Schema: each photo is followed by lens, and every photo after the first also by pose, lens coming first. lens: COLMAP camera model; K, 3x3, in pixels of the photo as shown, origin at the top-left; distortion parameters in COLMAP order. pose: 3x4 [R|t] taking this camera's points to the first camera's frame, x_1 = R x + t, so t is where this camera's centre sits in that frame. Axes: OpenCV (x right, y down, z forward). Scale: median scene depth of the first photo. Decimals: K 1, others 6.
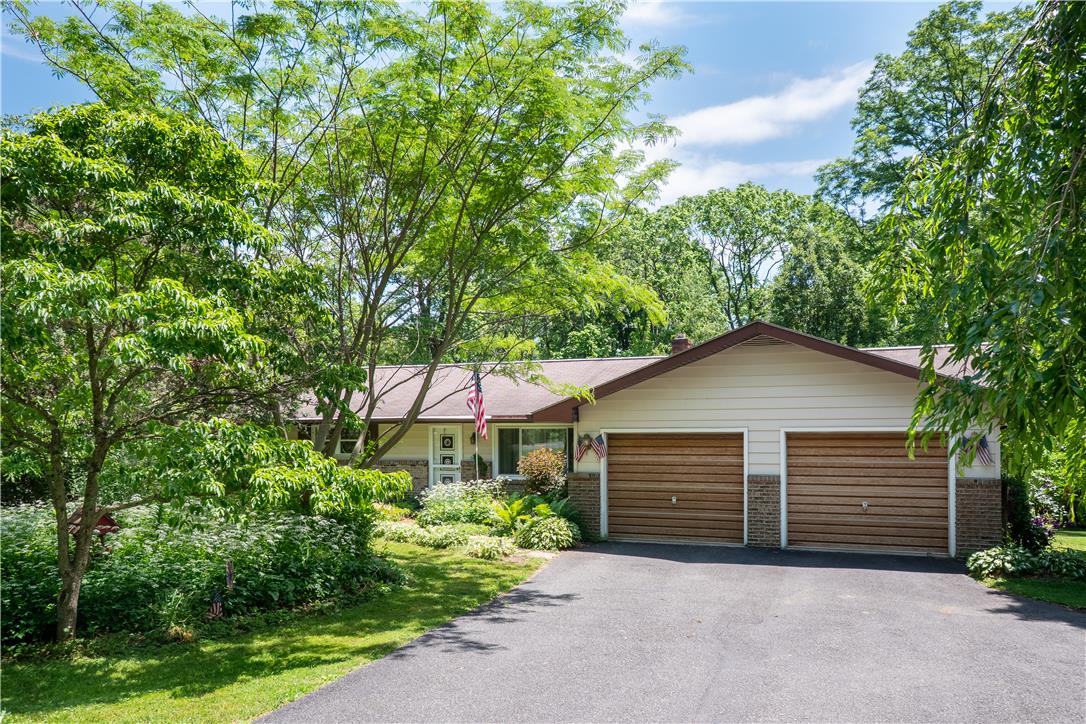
lens RADIAL K [[835.1, 0, 526.9], [0, 835.1, 424.5], [0, 0, 1]] dist [0.008577, 0.004172]
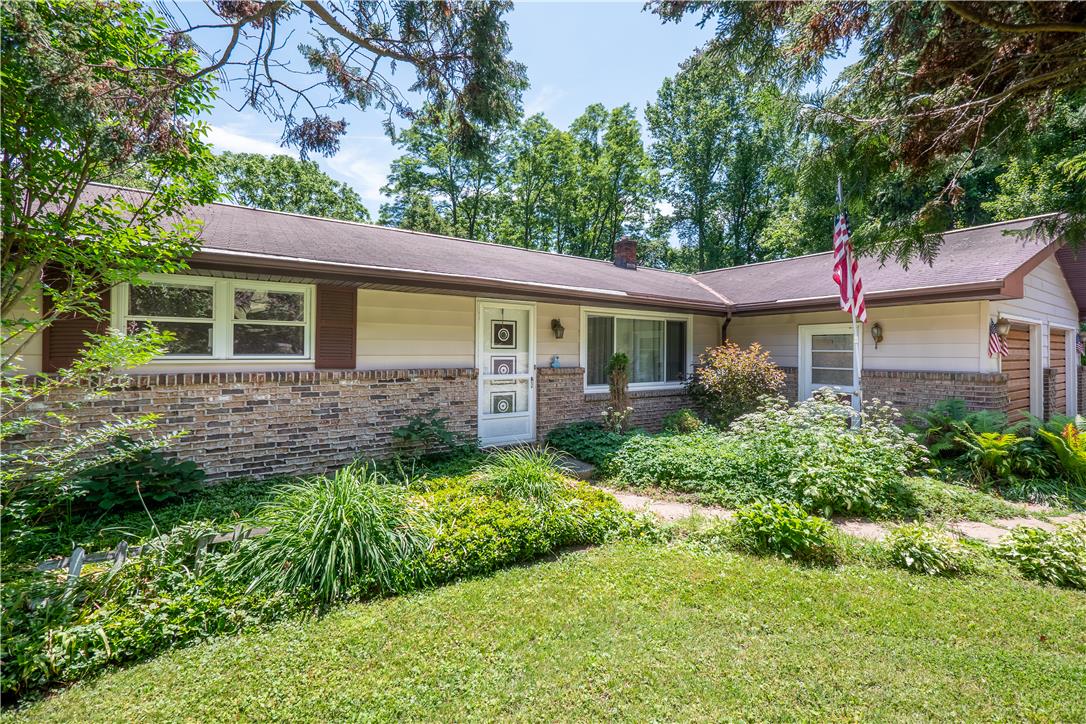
lens RADIAL K [[454.1, 0, 540.8], [0, 454.1, 357.1], [0, 0, 1]] dist [-0.008343, 0.000020]
pose [[0.547178, -0.001301, 0.837015, -0.579470], [-0.015301, 0.999816, 0.011556, 0.056129], [-0.836876, -0.019130, 0.547058, 1.400634]]
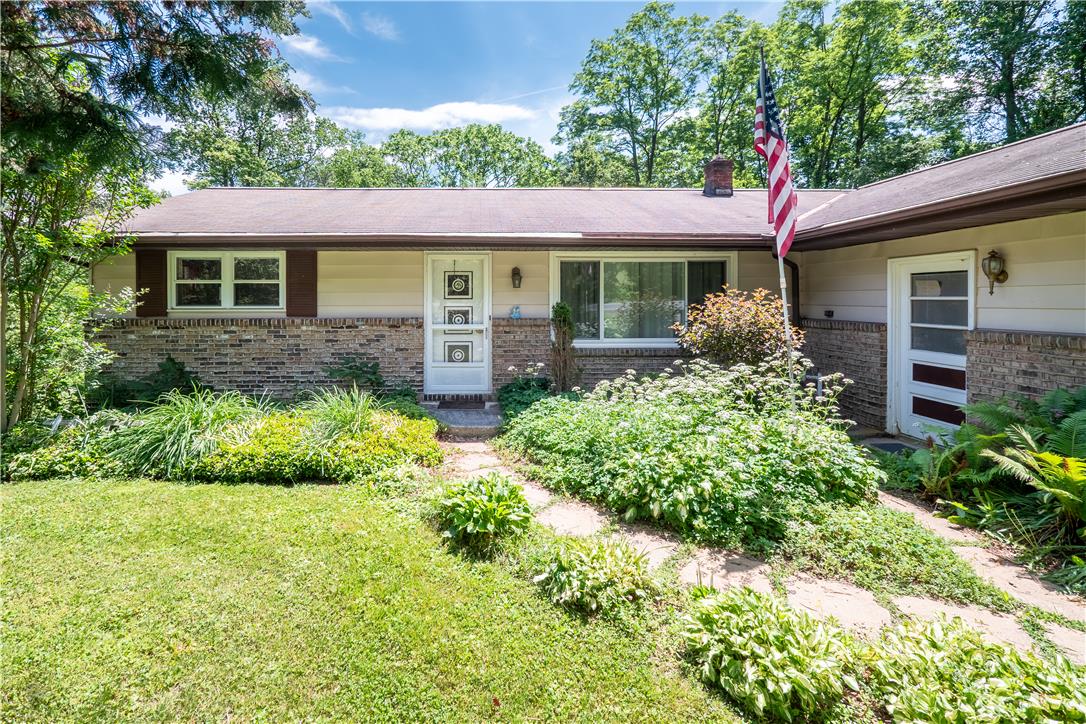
lens RADIAL K [[481.6, 0, 490.0], [0, 481.6, 312.1], [0, 0, 1]] dist [-0.005640, 0.000033]
pose [[0.913851, -0.005842, 0.406007, -0.359409], [-0.006847, 0.999533, 0.029795, 0.051256], [-0.405991, -0.030008, 0.913384, 1.191959]]
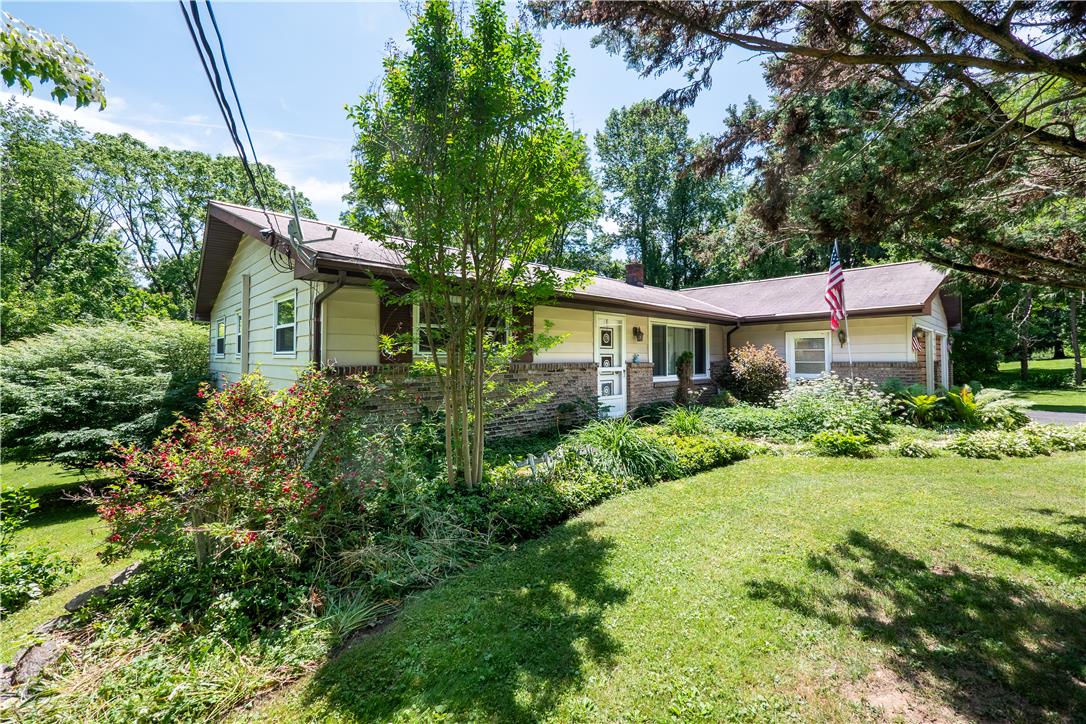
lens RADIAL K [[454.1, 0, 540.7], [0, 454.1, 362.8], [0, 0, 1]] dist [-0.008343, 0.000020]
pose [[0.395191, -0.001780, 0.918597, -0.858731], [-0.005452, 0.999976, 0.004283, 0.072881], [-0.918583, -0.006701, 0.395171, 1.536797]]
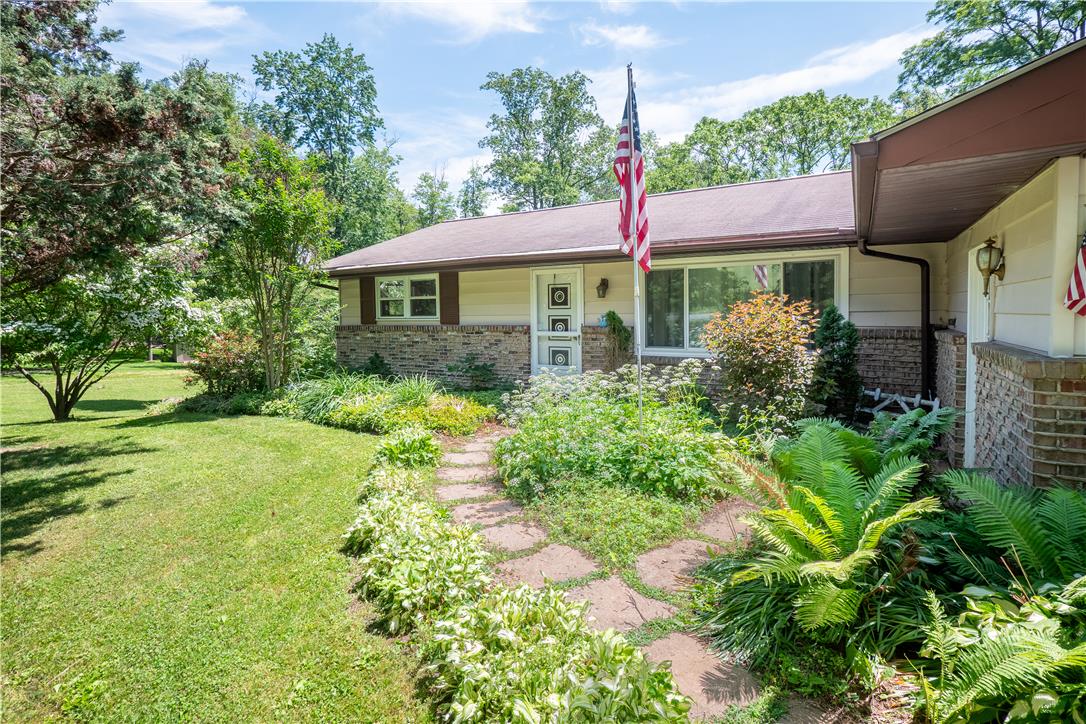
lens RADIAL K [[518.2, 0, 541.9], [0, 518.2, 355.5], [0, 0, 1]] dist [-0.006266, -0.000549]
pose [[0.992636, 0.003475, -0.121086, -0.104316], [0.007788, 0.995690, 0.092419, 0.050919], [0.120885, -0.092682, 0.988330, 1.043918]]
